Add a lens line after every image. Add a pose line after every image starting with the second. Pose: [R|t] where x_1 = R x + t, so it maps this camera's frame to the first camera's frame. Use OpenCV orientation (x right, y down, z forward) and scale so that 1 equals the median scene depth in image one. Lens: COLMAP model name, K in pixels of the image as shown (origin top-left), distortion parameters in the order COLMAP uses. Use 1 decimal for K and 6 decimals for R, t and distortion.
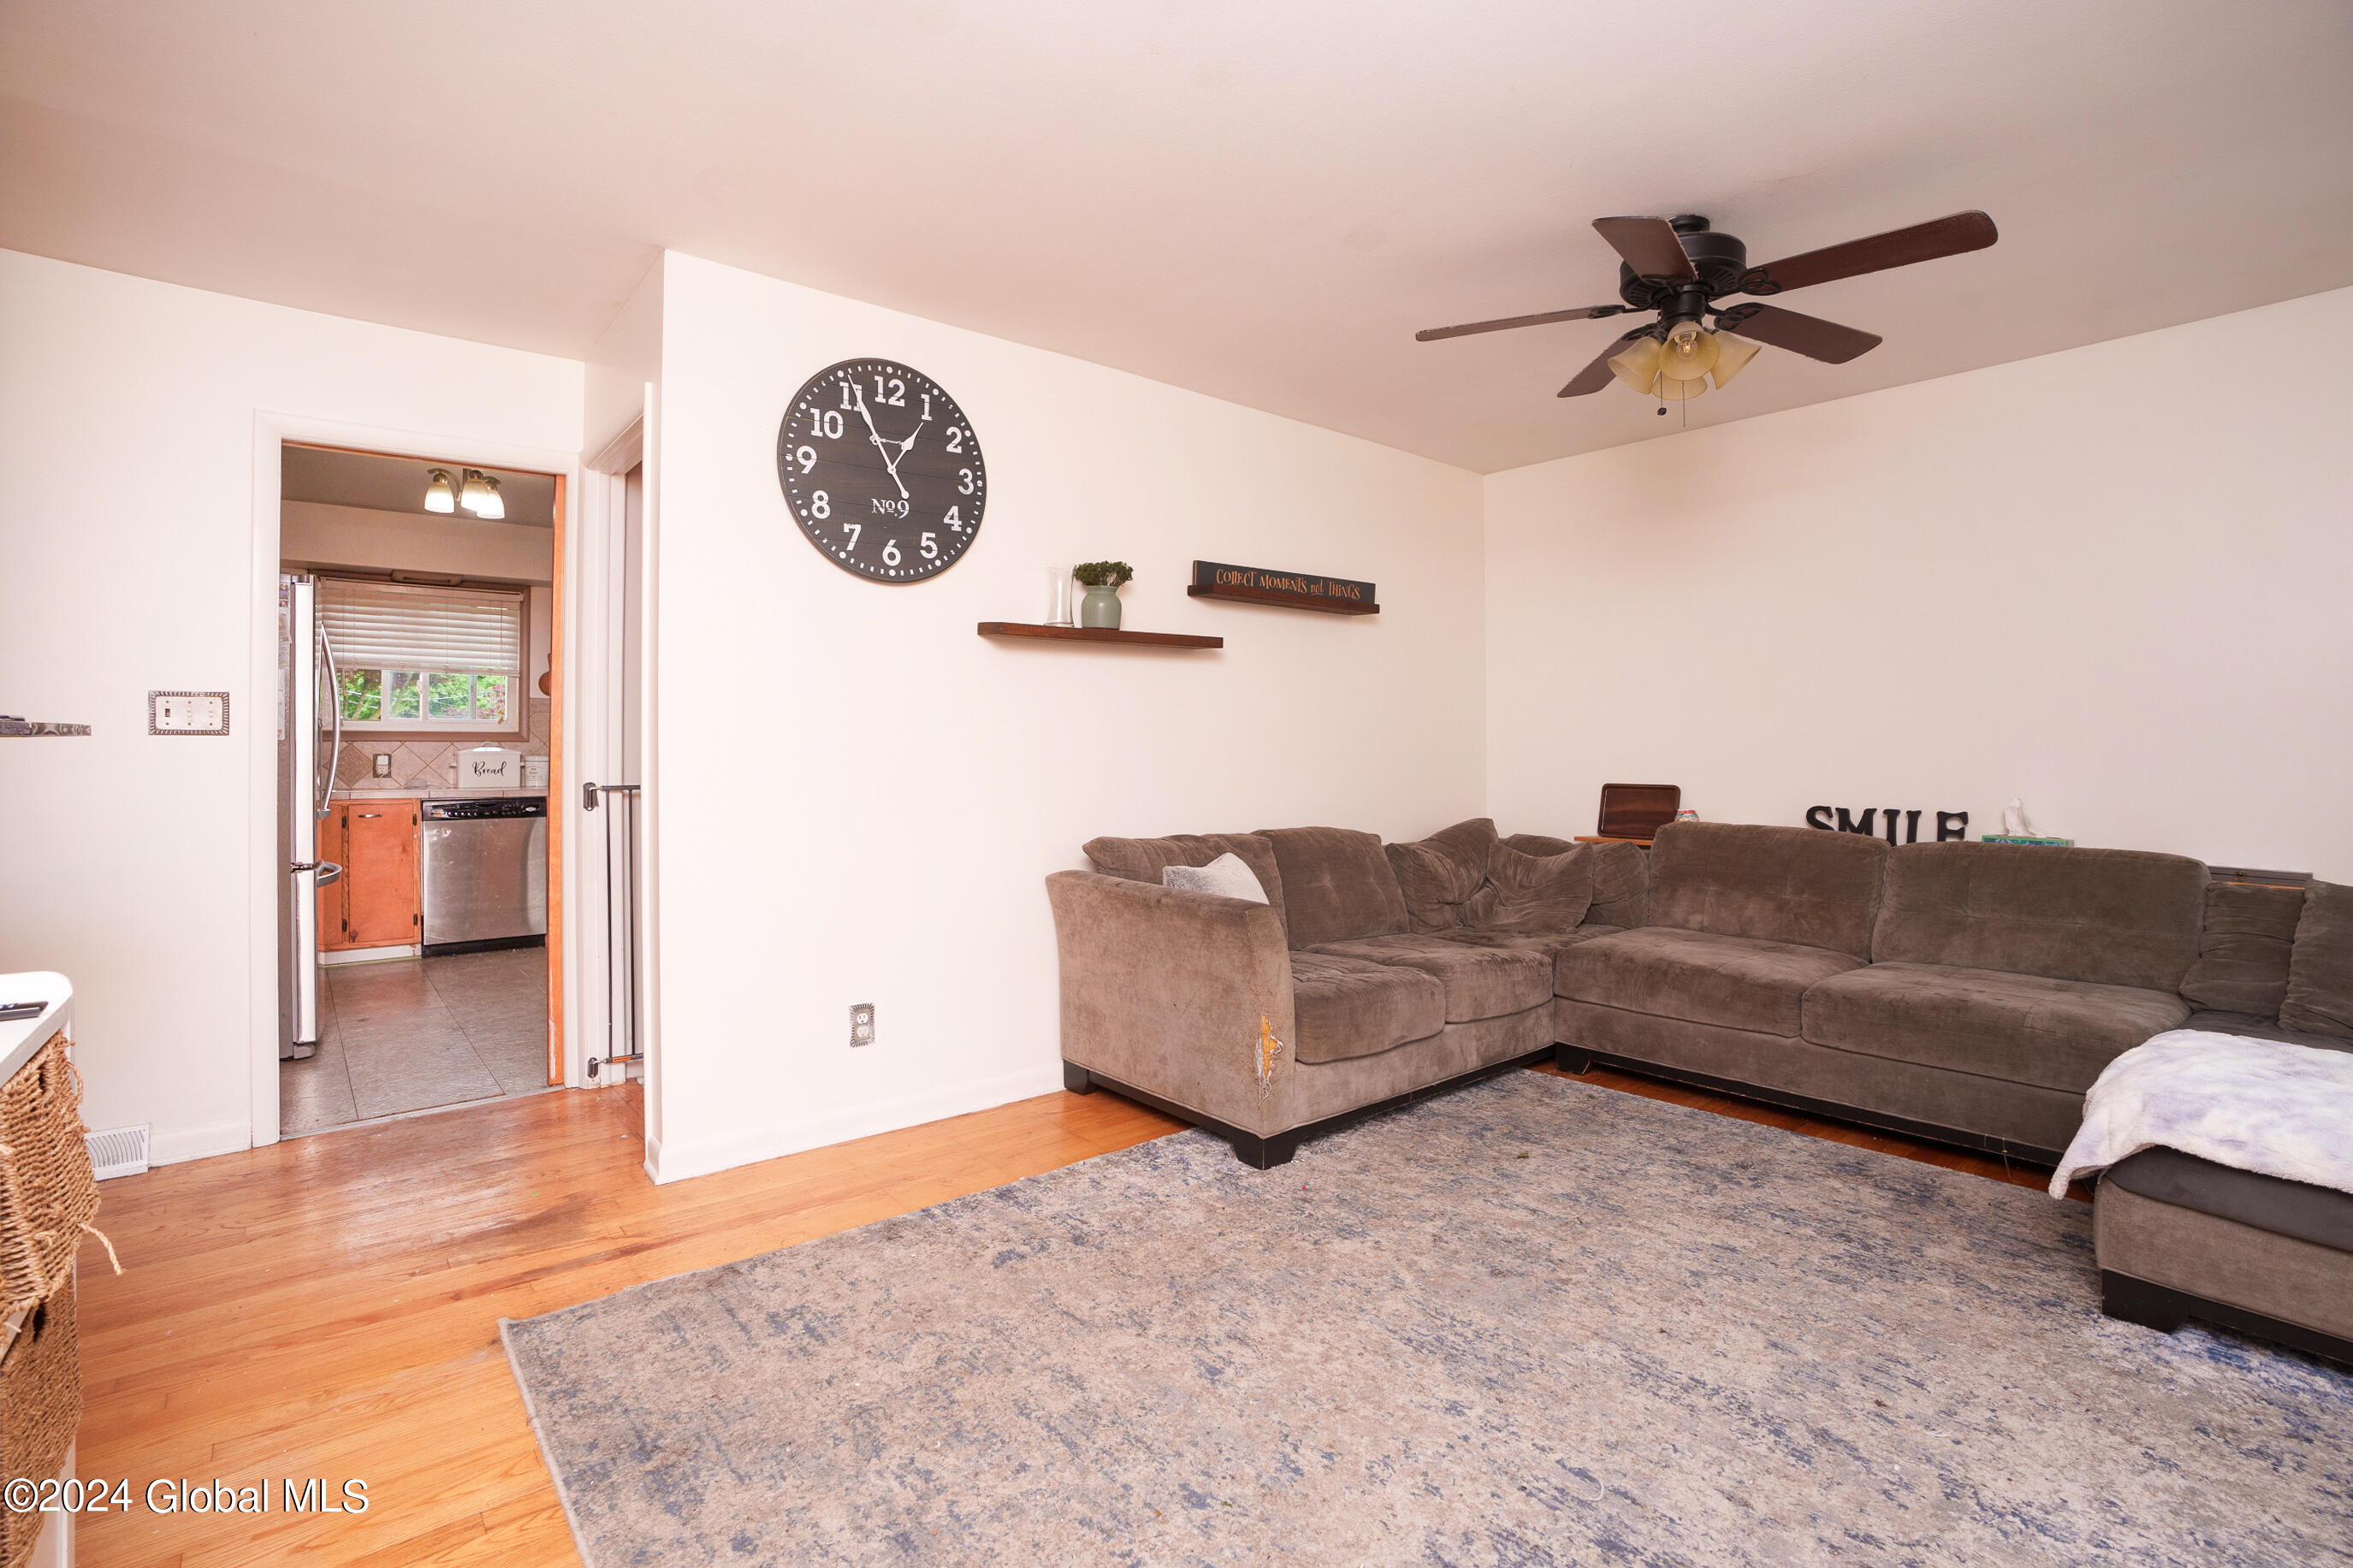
lens RADIAL K [[1078.4, 0, 1167.2], [0, 1078.4, 791.3], [0, 0, 1]] dist [-0.071092, 0.025914]
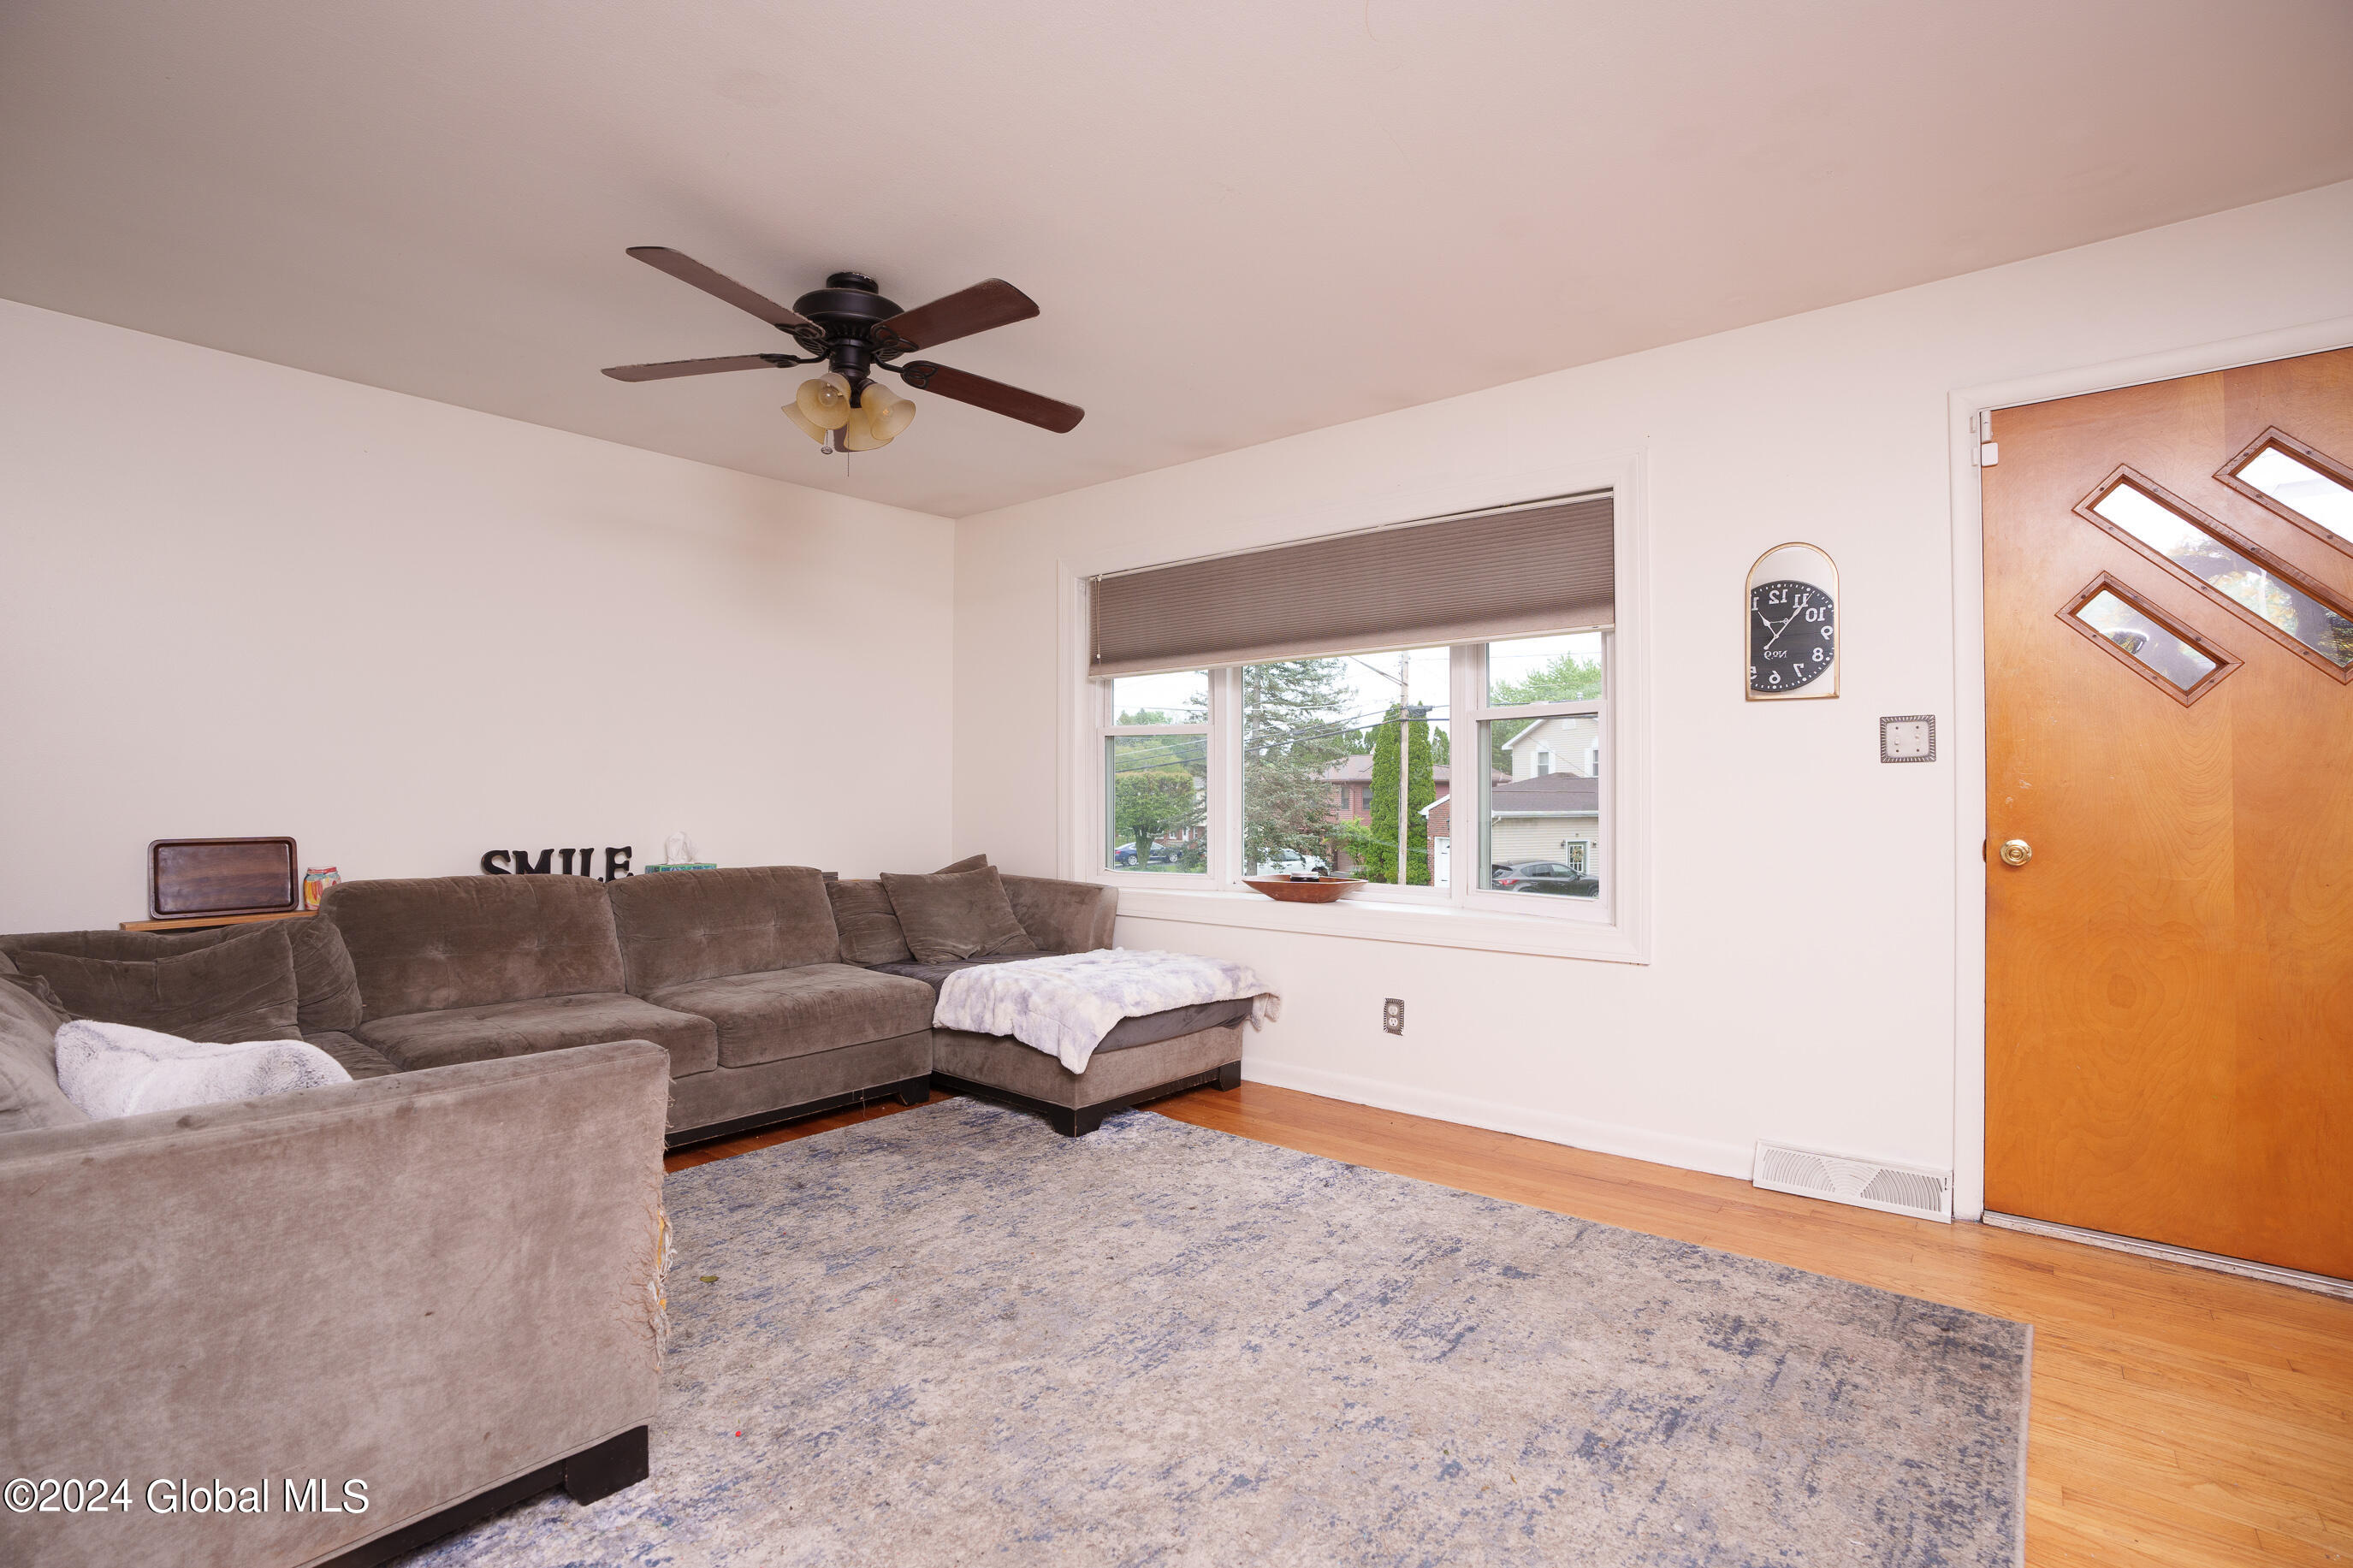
lens RADIAL K [[1078.4, 0, 1167.2], [0, 1078.4, 791.3], [0, 0, 1]] dist [-0.071092, 0.025914]
pose [[-0.180162, 0.004457, 0.983627, -0.594878], [0.036847, 0.999318, 0.002221, -0.027186], [-0.982947, 0.036644, -0.180204, 0.872794]]
